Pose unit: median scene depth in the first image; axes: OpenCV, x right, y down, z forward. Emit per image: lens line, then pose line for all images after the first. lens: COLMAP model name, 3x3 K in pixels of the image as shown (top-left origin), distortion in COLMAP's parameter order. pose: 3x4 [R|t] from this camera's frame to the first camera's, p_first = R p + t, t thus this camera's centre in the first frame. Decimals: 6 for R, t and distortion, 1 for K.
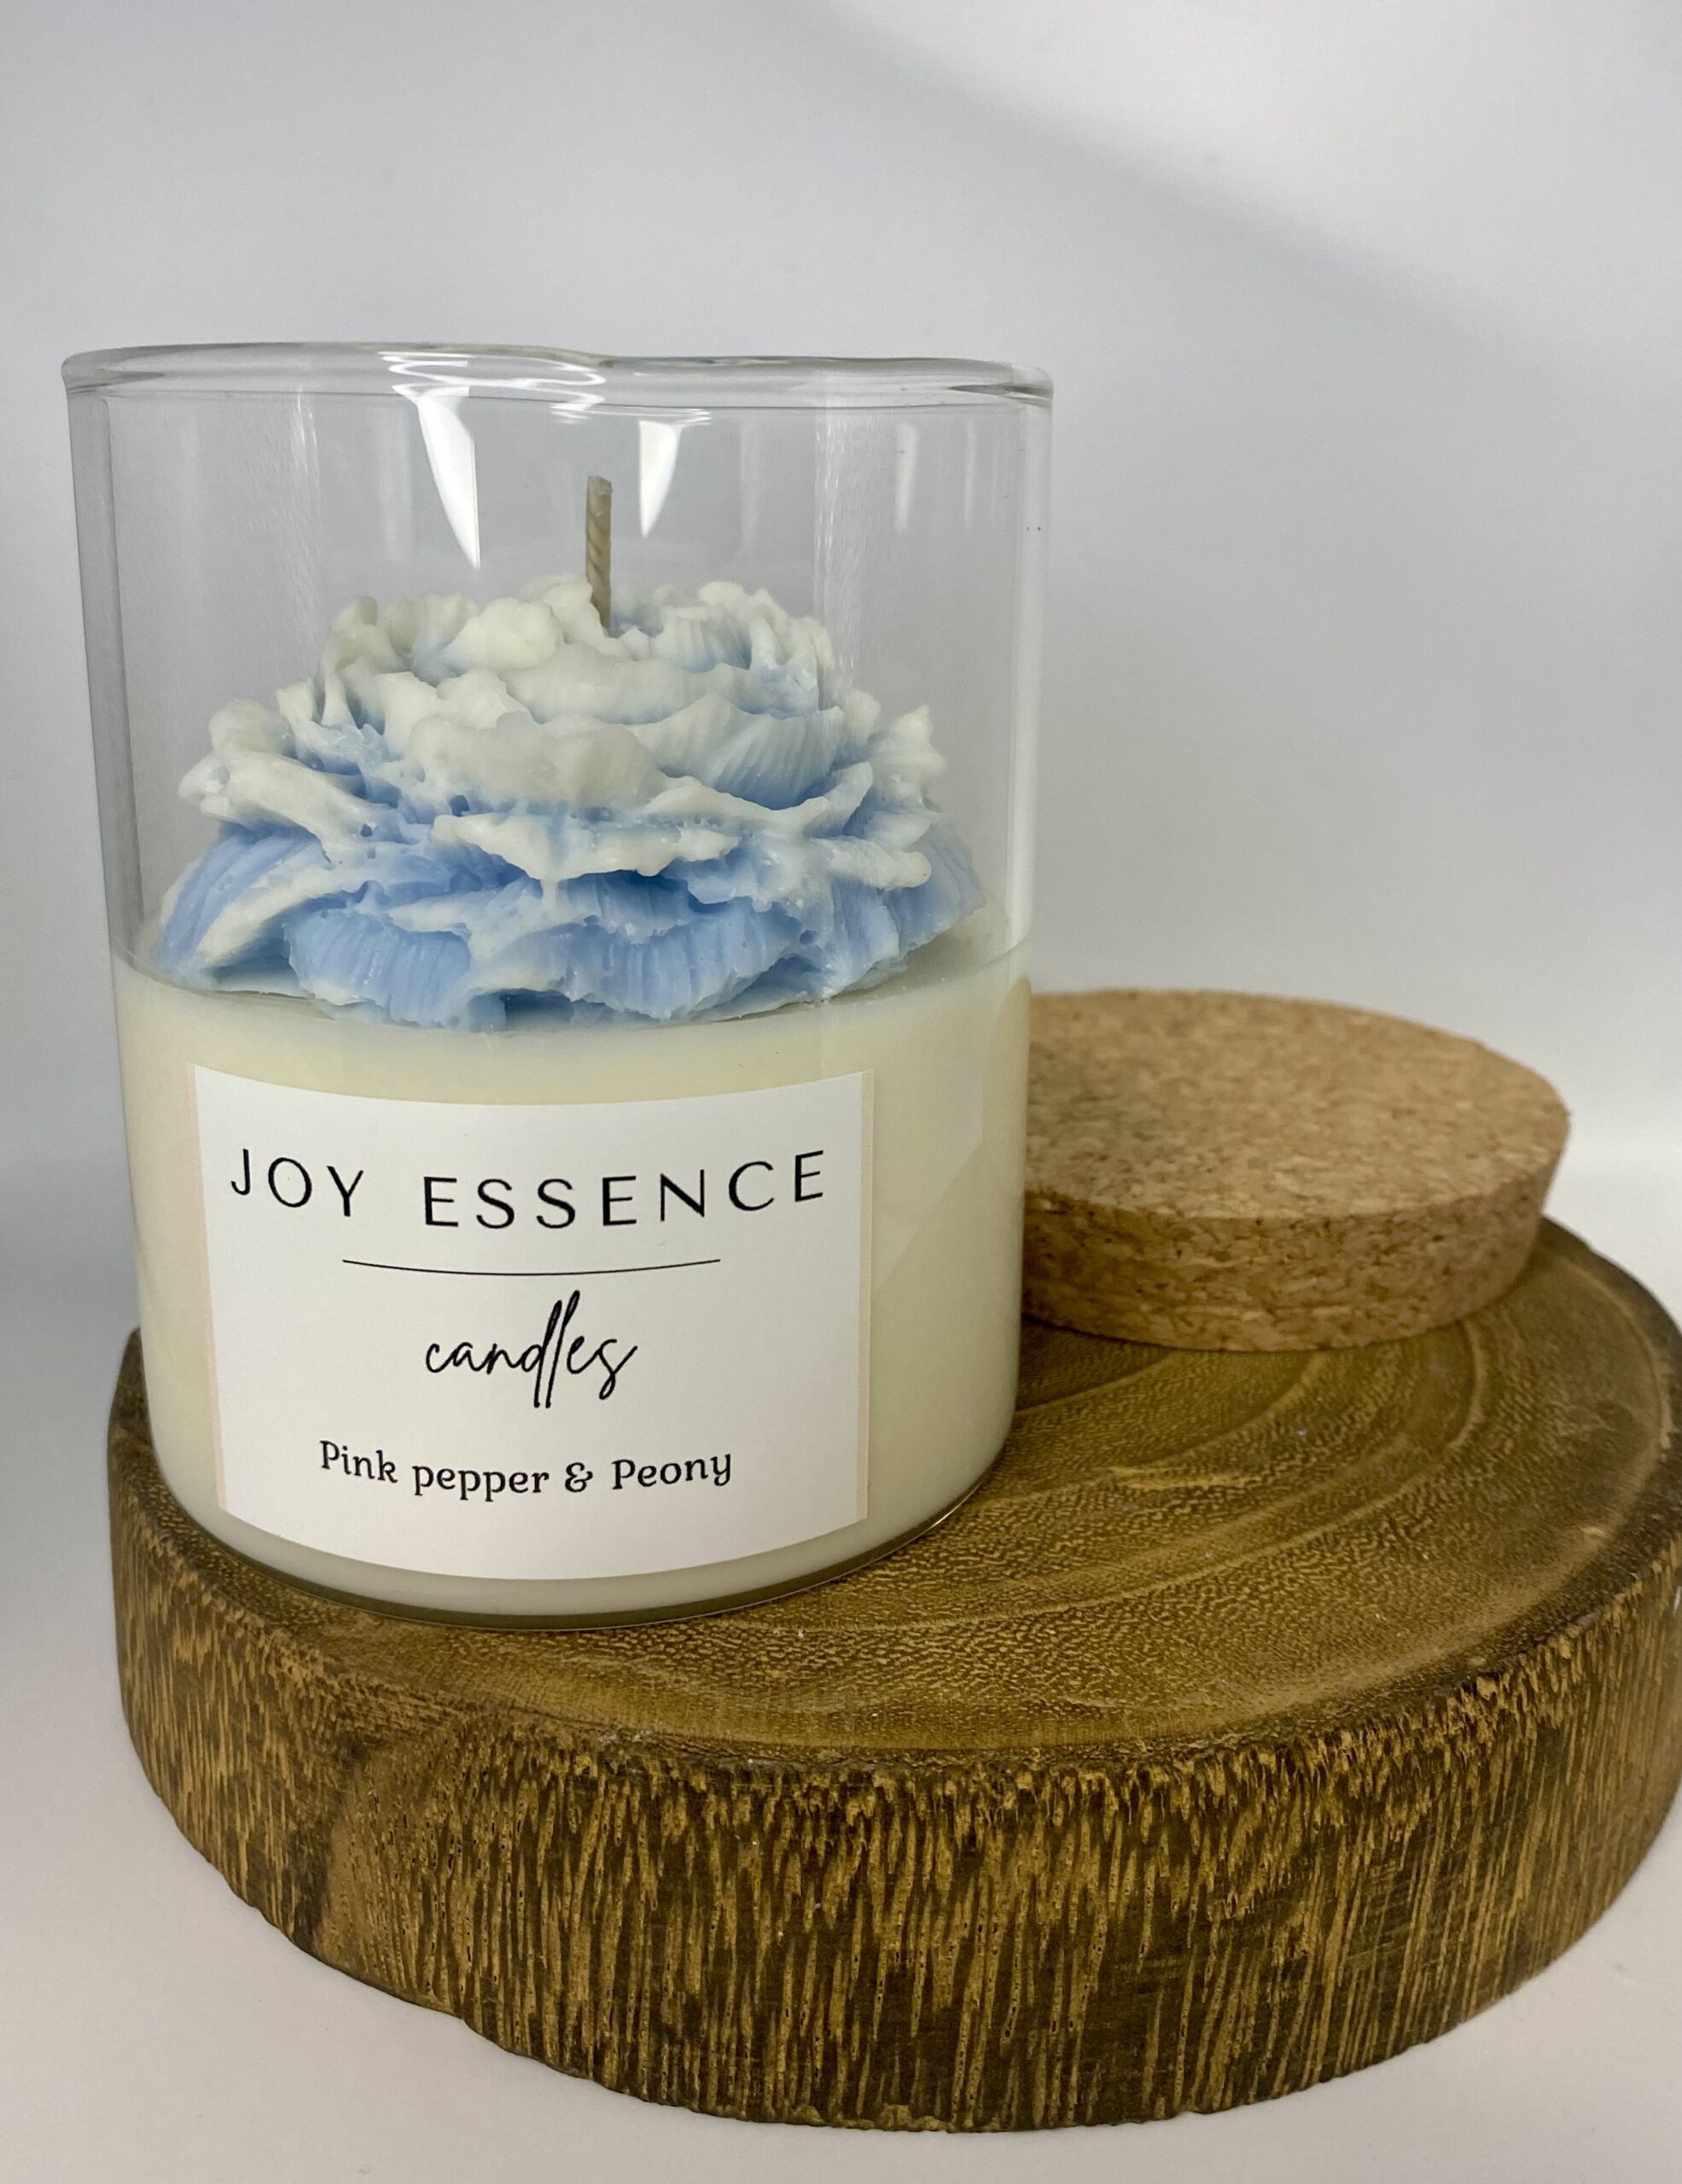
lens RADIAL K [[1990.1, 0, 838.7], [0, 1990.1, 974.8], [0, 0, 1]] dist [-0.055299, 0.067630]
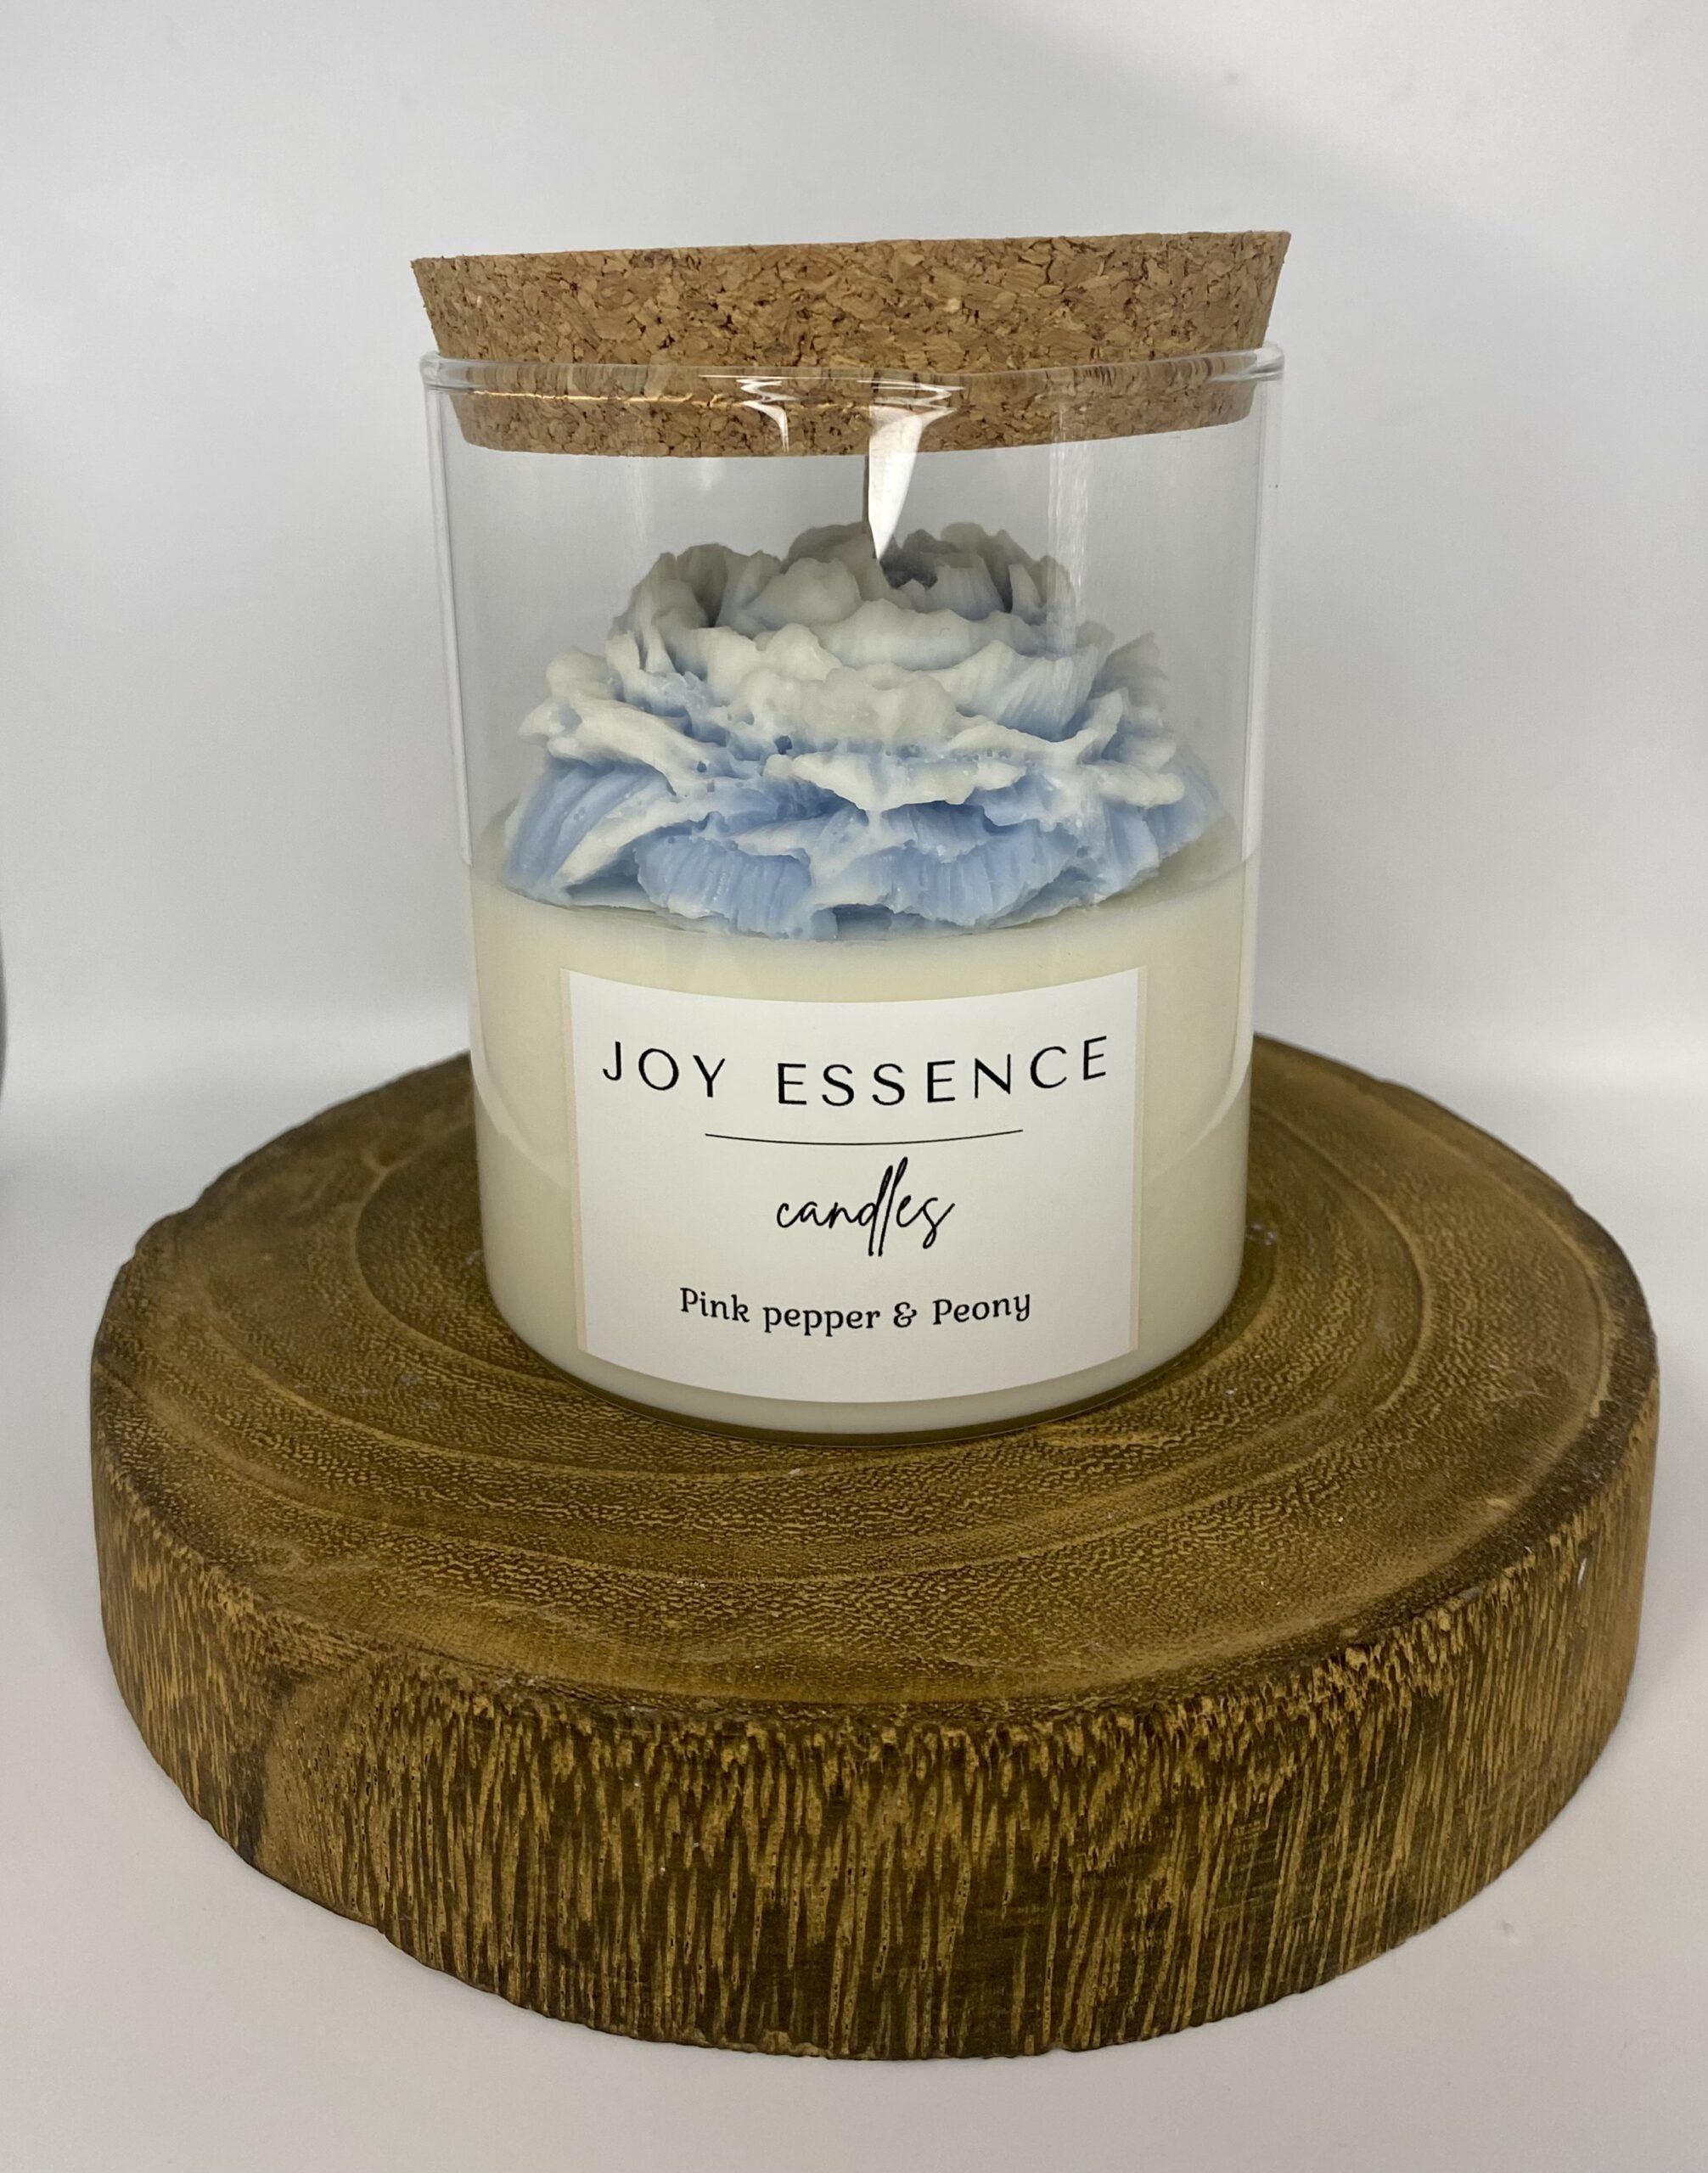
lens RADIAL K [[2075.7, 0, 858.5], [0, 2075.7, 927.9], [0, 0, 1]] dist [-0.048664, 0.097367]
pose [[0.997929, 0.007935, -0.063841, 0.137345], [-0.004883, 0.998844, 0.047815, -0.071033], [0.064146, -0.047405, 0.996814, -0.074622]]
